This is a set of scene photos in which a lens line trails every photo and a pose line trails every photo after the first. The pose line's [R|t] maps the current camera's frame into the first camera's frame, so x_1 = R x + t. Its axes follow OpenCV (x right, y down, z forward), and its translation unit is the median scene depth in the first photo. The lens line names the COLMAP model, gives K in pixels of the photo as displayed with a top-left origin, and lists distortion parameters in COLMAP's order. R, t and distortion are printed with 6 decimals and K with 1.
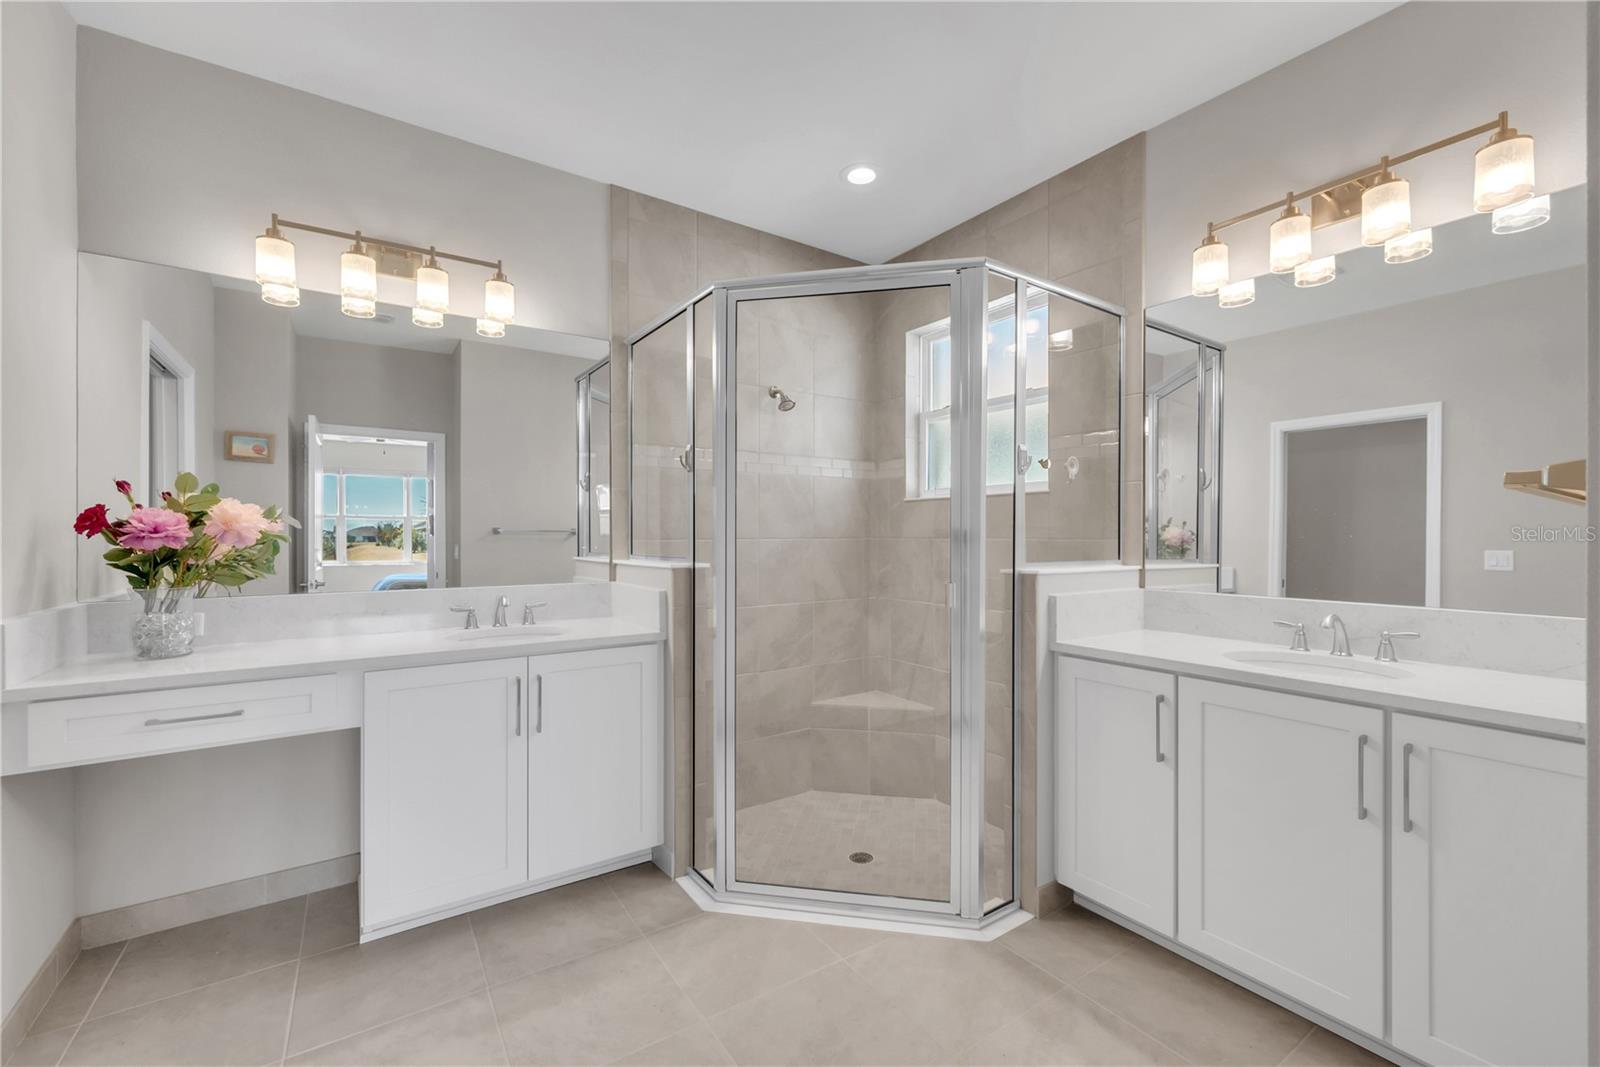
lens RADIAL K [[657.8, 0, 800.2], [0, 657.8, 534.3], [0, 0, 1]] dist [0.000427, 0.000134]
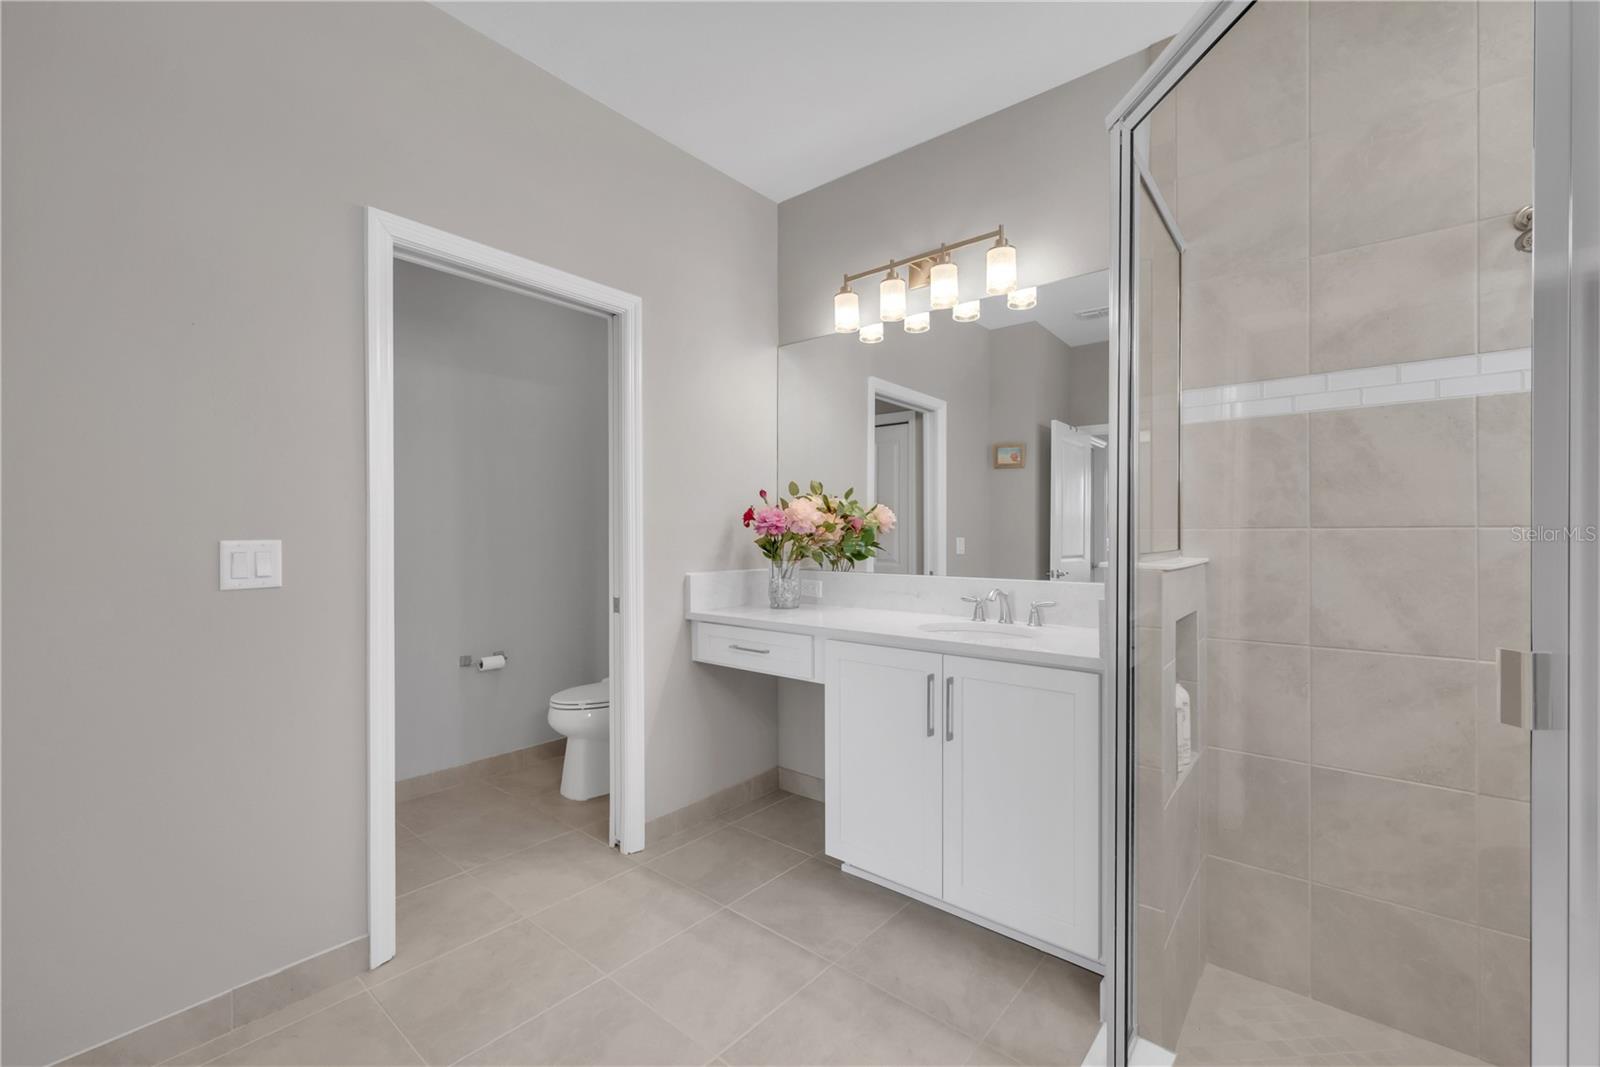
lens RADIAL K [[657.8, 0, 794.0], [0, 657.8, 536.5], [0, 0, 1]] dist [0.000427, 0.000134]
pose [[0.284573, 0.004074, -0.958646, 0.377952], [0.002097, 0.999986, 0.004872, 0.015930], [0.958652, -0.003396, 0.284561, 0.507561]]
